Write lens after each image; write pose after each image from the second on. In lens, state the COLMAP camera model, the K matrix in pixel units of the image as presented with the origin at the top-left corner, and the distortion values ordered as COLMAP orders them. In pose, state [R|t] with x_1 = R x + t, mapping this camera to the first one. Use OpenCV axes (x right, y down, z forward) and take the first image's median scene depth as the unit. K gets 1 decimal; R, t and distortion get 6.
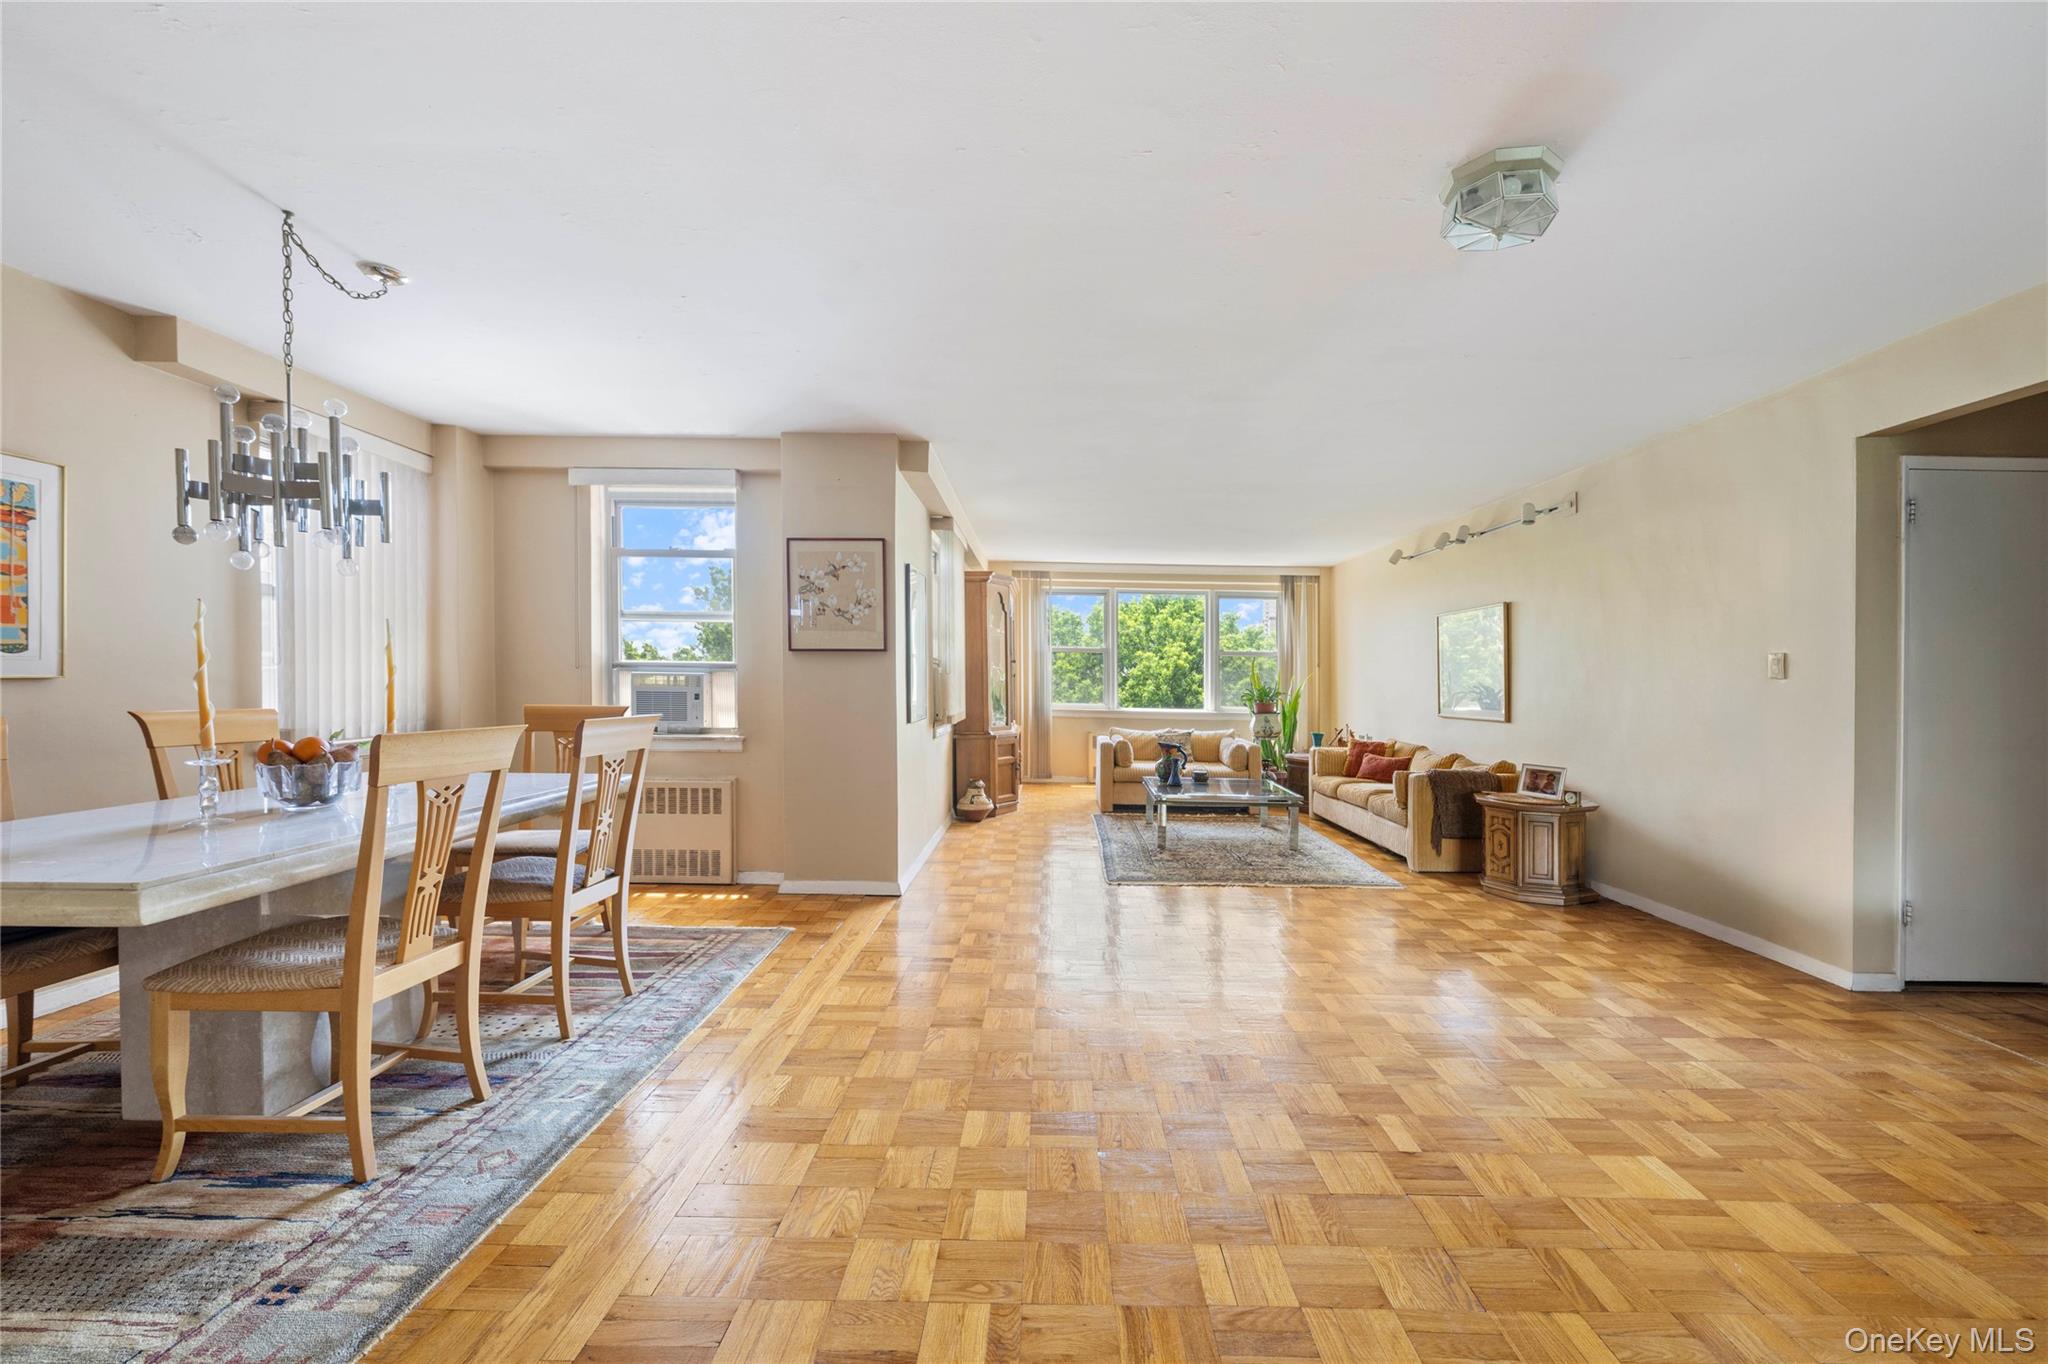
lens RADIAL K [[832.1, 0, 1014.9], [0, 832.1, 693.5], [0, 0, 1]] dist [-0.001342, -0.000079]
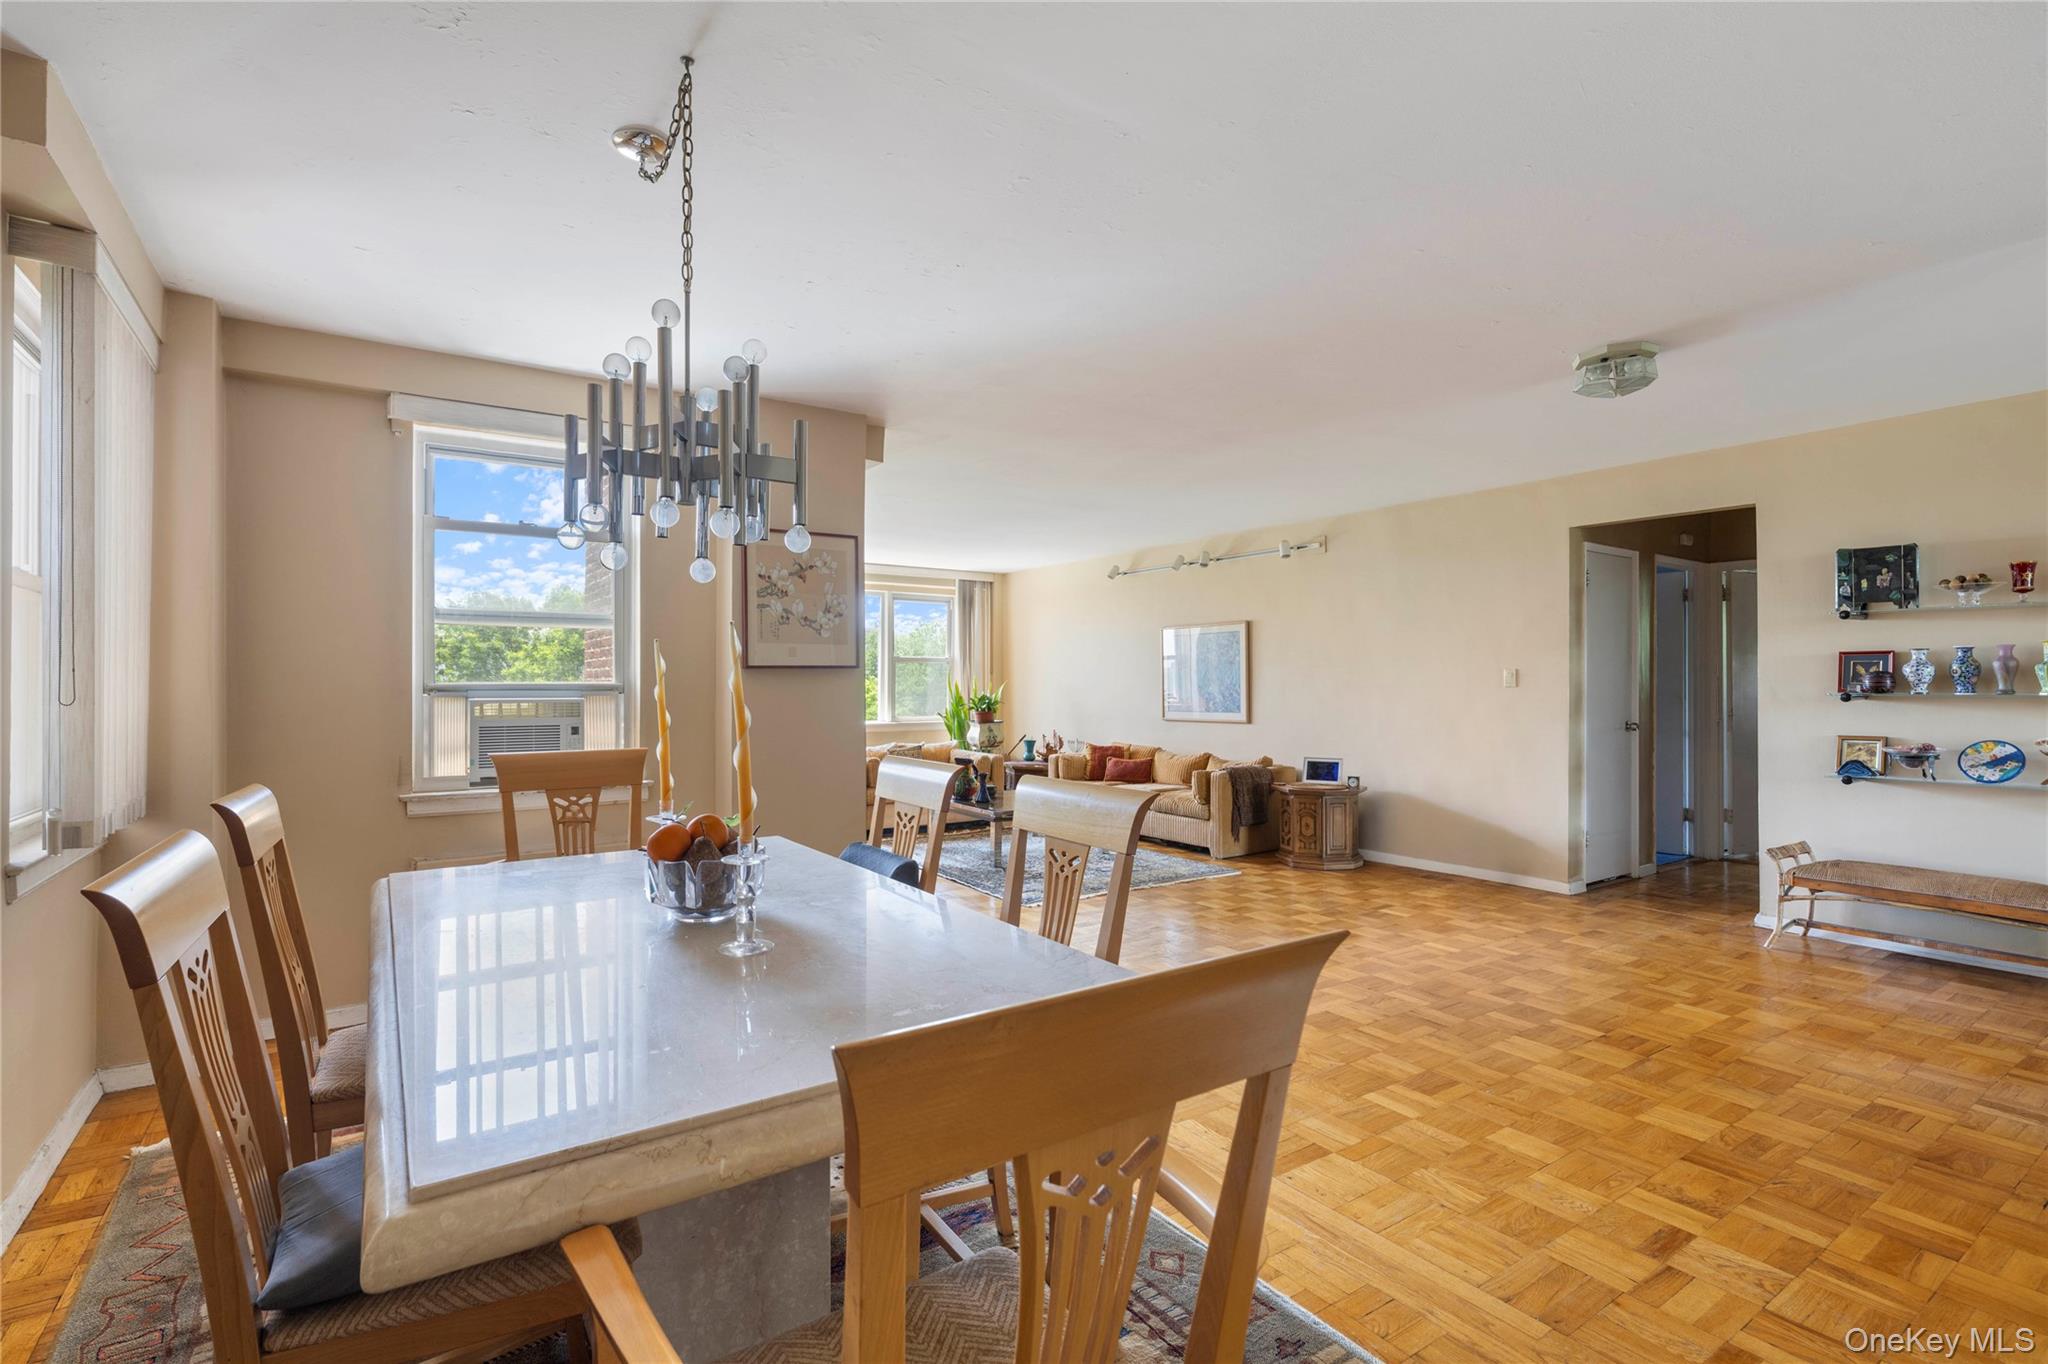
lens RADIAL K [[950.7, 0, 1024.0], [0, 950.7, 682.0], [0, 0, 1]] dist [0.000494, -0.000133]
pose [[0.824995, -0.013118, 0.564988, -0.565428], [0.022749, 0.999691, -0.010006, -0.022948], [-0.564682, 0.021108, 0.825038, 0.100375]]
